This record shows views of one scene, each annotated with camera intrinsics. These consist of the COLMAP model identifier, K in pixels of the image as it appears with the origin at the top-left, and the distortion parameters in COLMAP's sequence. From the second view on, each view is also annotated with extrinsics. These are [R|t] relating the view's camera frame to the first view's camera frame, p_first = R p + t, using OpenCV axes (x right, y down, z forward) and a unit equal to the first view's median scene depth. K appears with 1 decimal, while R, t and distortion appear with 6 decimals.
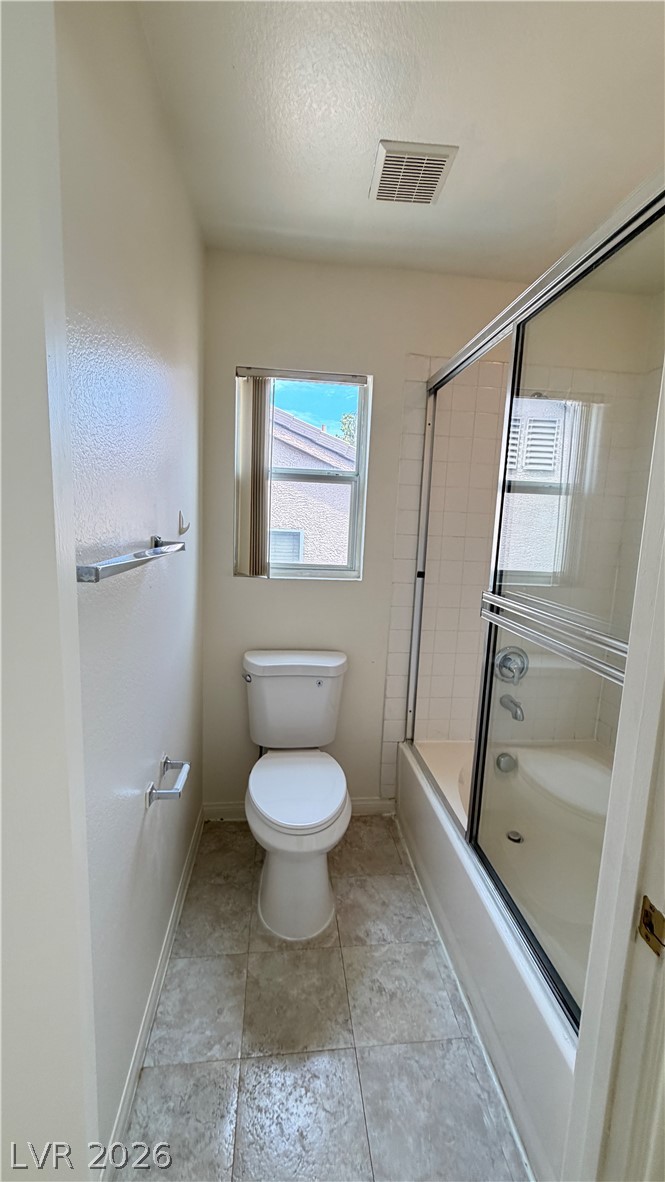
lens RADIAL K [[464.3, 0, 331.3], [0, 464.3, 587.7], [0, 0, 1]] dist [-0.009908, 0.000379]
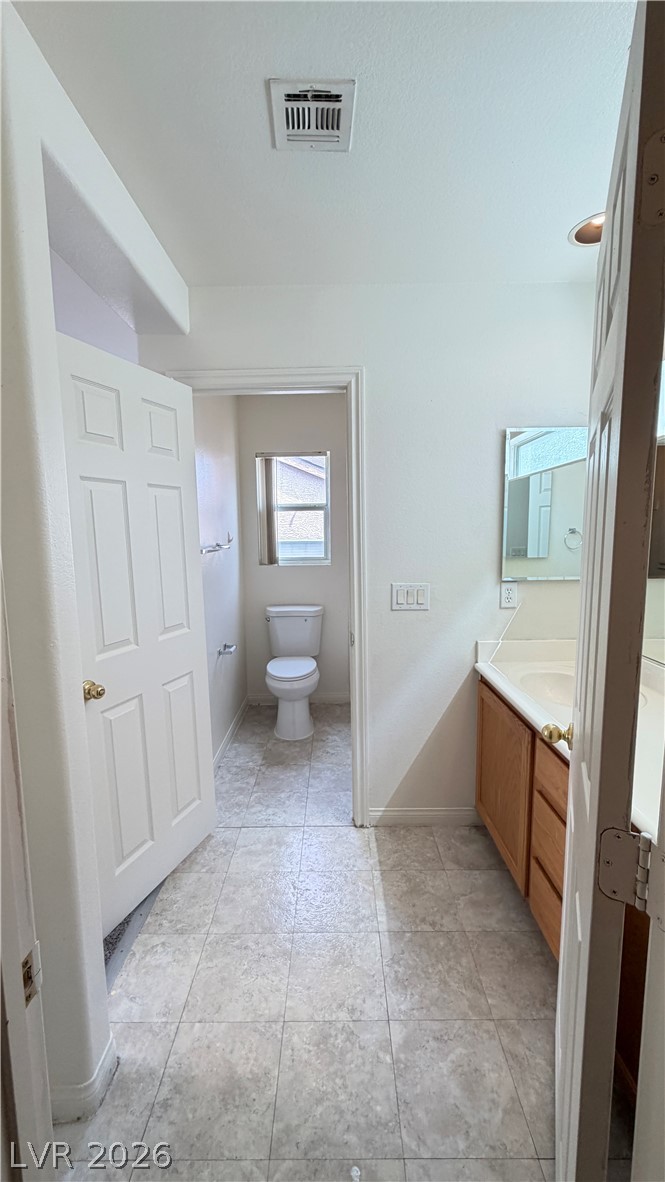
lens RADIAL K [[464.3, 0, 333.4], [0, 464.3, 590.4], [0, 0, 1]] dist [-0.009908, 0.000379]
pose [[0.992808, -0.040887, -0.112516, 0.311154], [0.038840, 0.999039, -0.020328, 0.135804], [0.113239, 0.015812, 0.993442, -0.864643]]
